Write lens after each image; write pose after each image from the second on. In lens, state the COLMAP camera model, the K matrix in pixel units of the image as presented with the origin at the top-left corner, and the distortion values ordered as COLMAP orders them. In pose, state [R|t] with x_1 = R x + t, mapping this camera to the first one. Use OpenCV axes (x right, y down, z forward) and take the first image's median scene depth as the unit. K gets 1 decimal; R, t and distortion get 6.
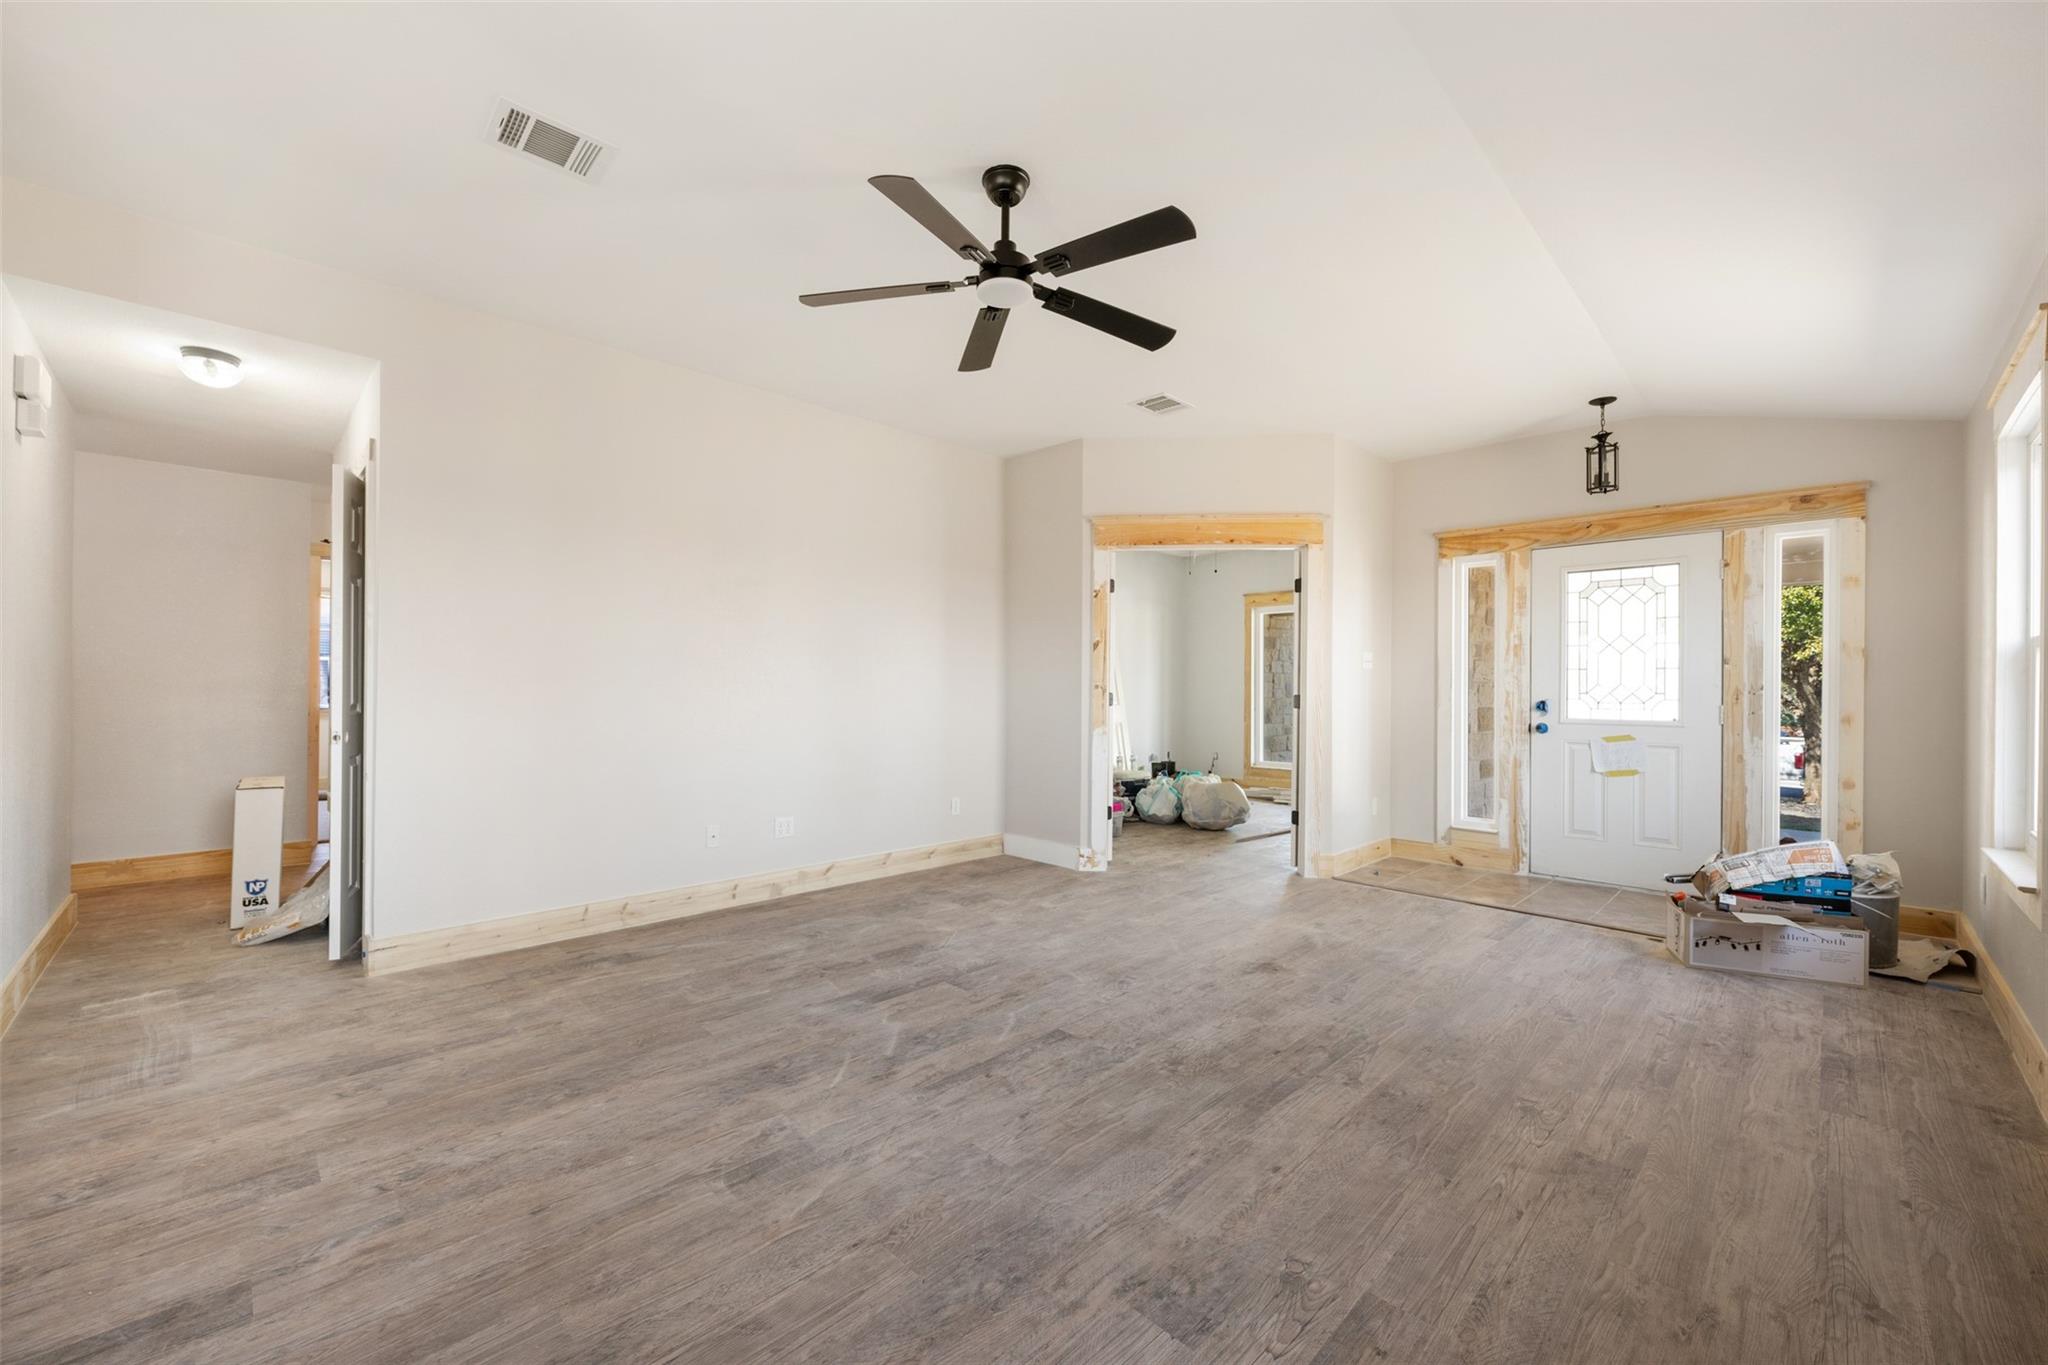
lens RADIAL K [[810.7, 0, 1024.9], [0, 810.7, 683.5], [0, 0, 1]] dist [-0.002319, -0.000060]
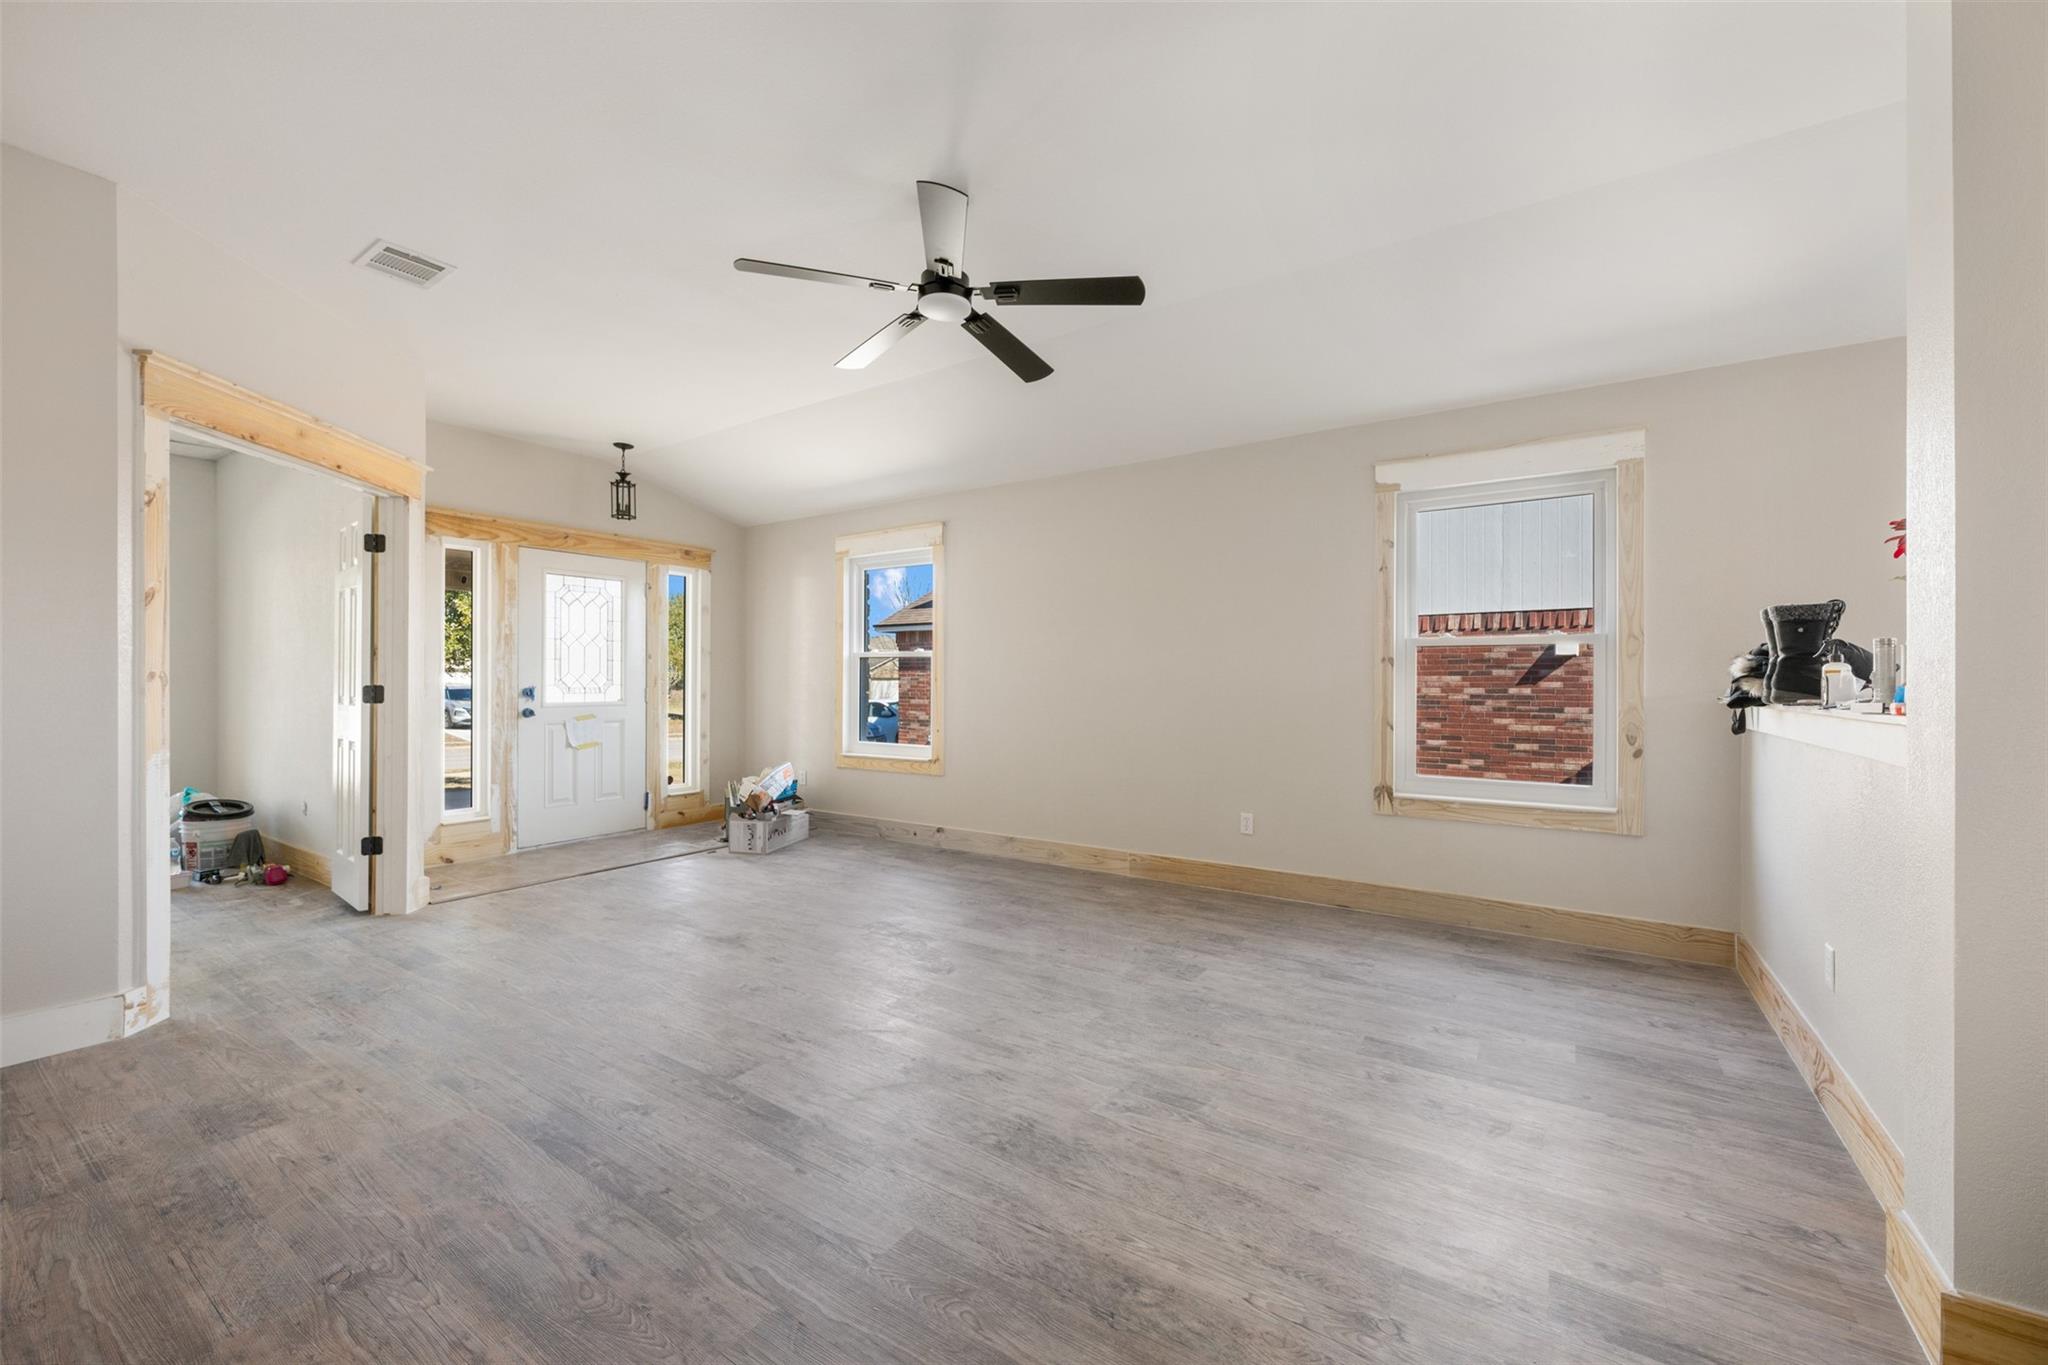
lens RADIAL K [[810.7, 0, 1019.3], [0, 810.7, 675.6], [0, 0, 1]] dist [-0.002319, -0.000060]
pose [[-0.195385, -0.003071, 0.980722, -0.632152], [-0.008424, 0.999963, 0.001453, -0.001920], [-0.980690, -0.007978, -0.195404, 0.645135]]
